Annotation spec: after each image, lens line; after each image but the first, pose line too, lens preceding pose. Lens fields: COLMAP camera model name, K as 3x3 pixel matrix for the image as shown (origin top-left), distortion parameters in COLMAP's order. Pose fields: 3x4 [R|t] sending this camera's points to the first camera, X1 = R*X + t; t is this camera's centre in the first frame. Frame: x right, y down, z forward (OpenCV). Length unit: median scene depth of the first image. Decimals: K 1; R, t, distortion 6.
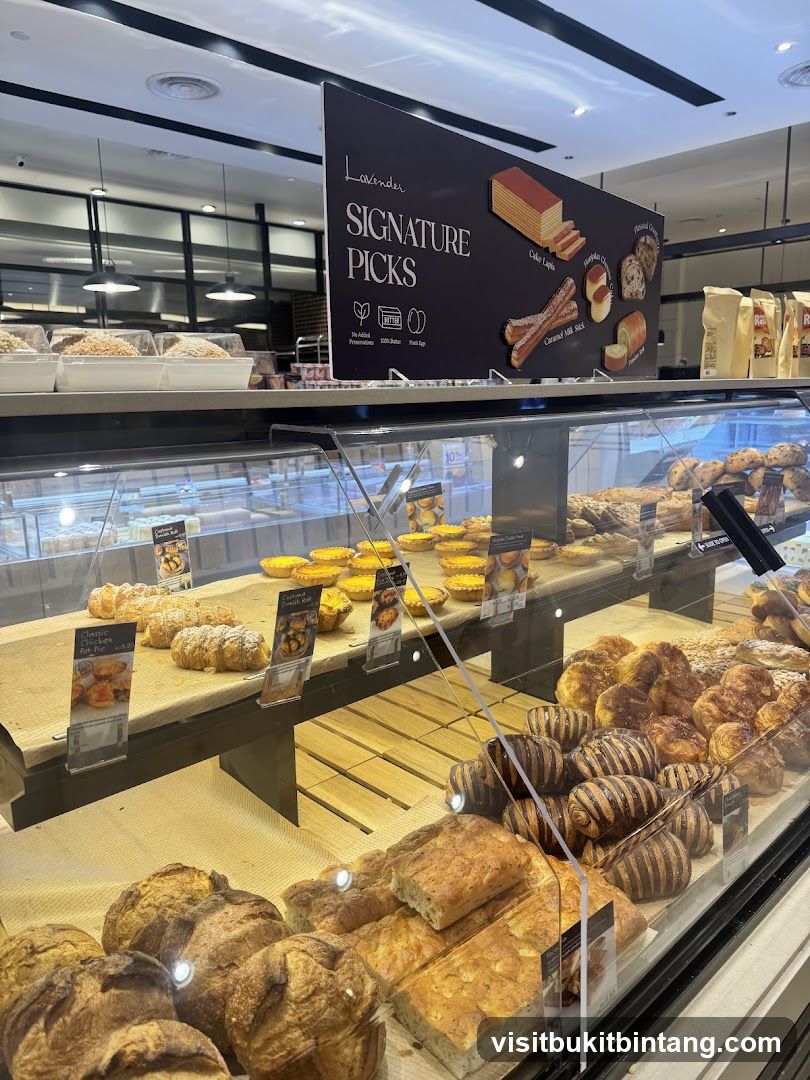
lens RADIAL K [[731.7, 0, 405.0], [0, 731.7, 540.0], [0, 0, 1]] dist [0.116666, -0.151844]
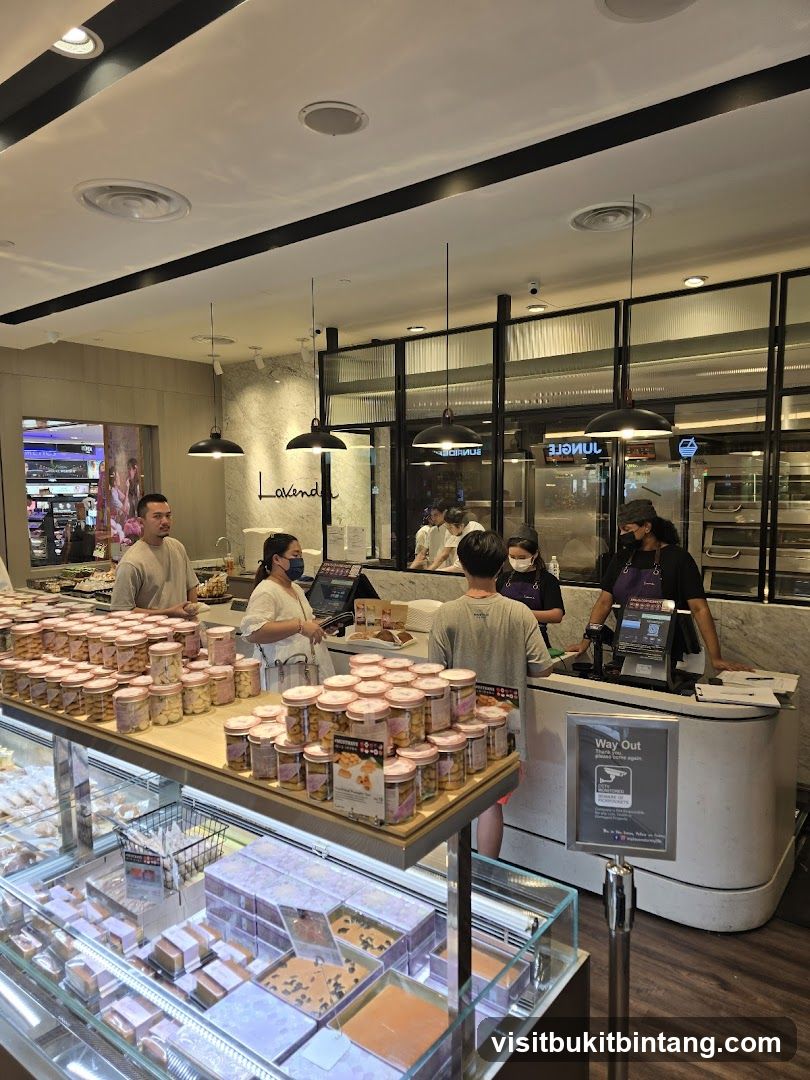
lens RADIAL K [[731.7, 0, 405.0], [0, 731.7, 540.0], [0, 0, 1]] dist [0.116666, -0.151844]
pose [[0.177066, 0.108136, -0.978240, 0.465573], [-0.200824, 0.977004, 0.071649, -0.265026], [0.963492, 0.183768, 0.194711, 0.823546]]
